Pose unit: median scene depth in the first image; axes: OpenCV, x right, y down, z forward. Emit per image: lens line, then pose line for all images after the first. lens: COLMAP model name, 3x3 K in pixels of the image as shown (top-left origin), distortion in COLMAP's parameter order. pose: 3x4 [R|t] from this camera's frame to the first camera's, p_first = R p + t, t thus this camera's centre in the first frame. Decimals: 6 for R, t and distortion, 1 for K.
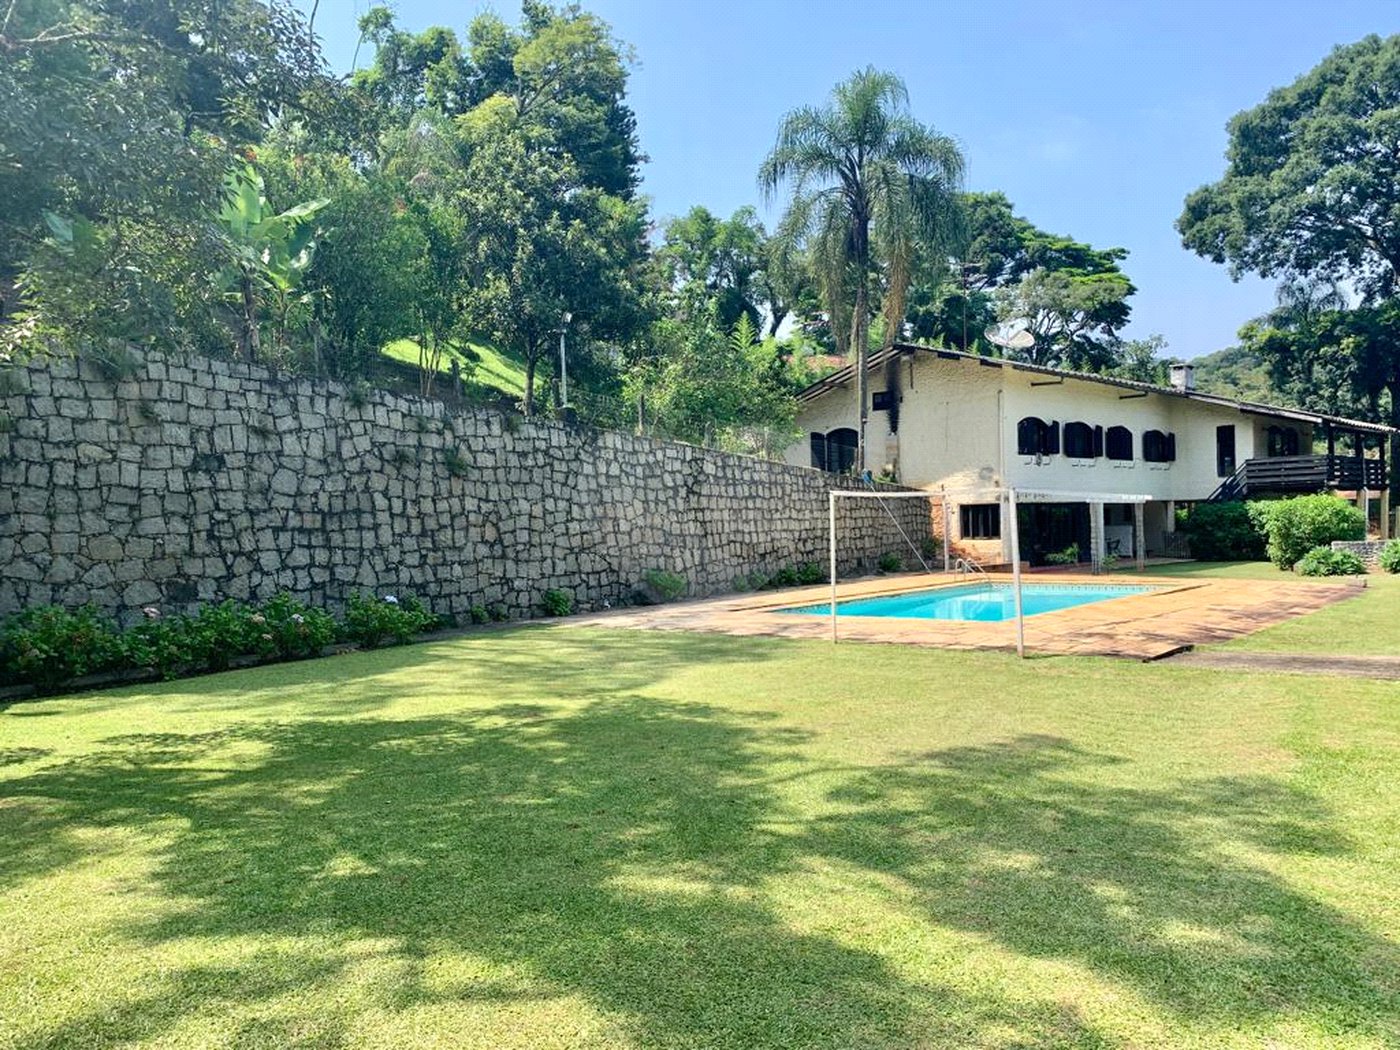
lens RADIAL K [[1068.8, 0, 710.4], [0, 1068.8, 544.3], [0, 0, 1]] dist [0.058179, -0.077629]
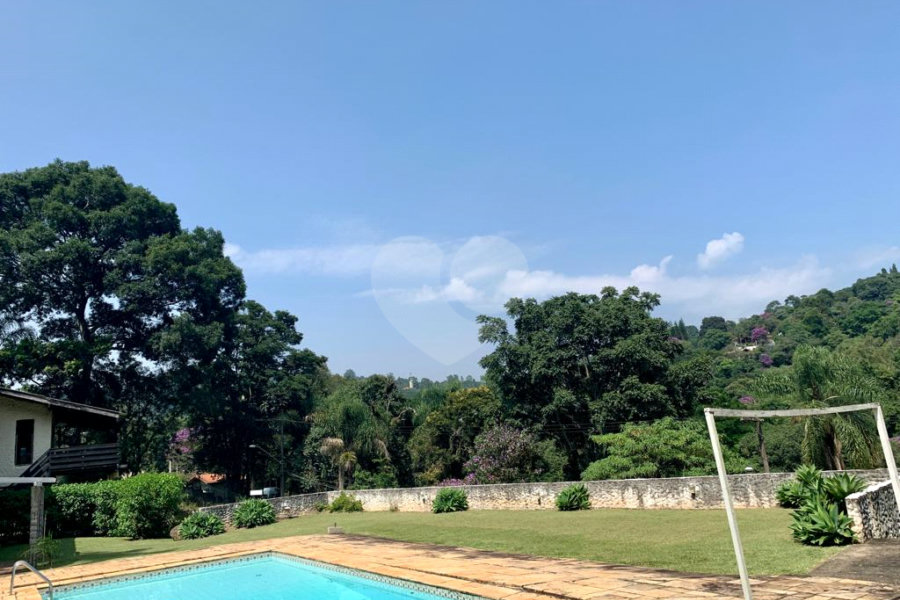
lens RADIAL K [[683.5, 0, 448.2], [0, 683.5, 292.9], [0, 0, 1]] dist [0.053712, -0.061342]
pose [[0.311106, 0.208340, 0.927258, -0.186034], [0.101058, 0.962892, -0.250253, -0.019854], [-0.944987, 0.171562, 0.278507, 0.688177]]
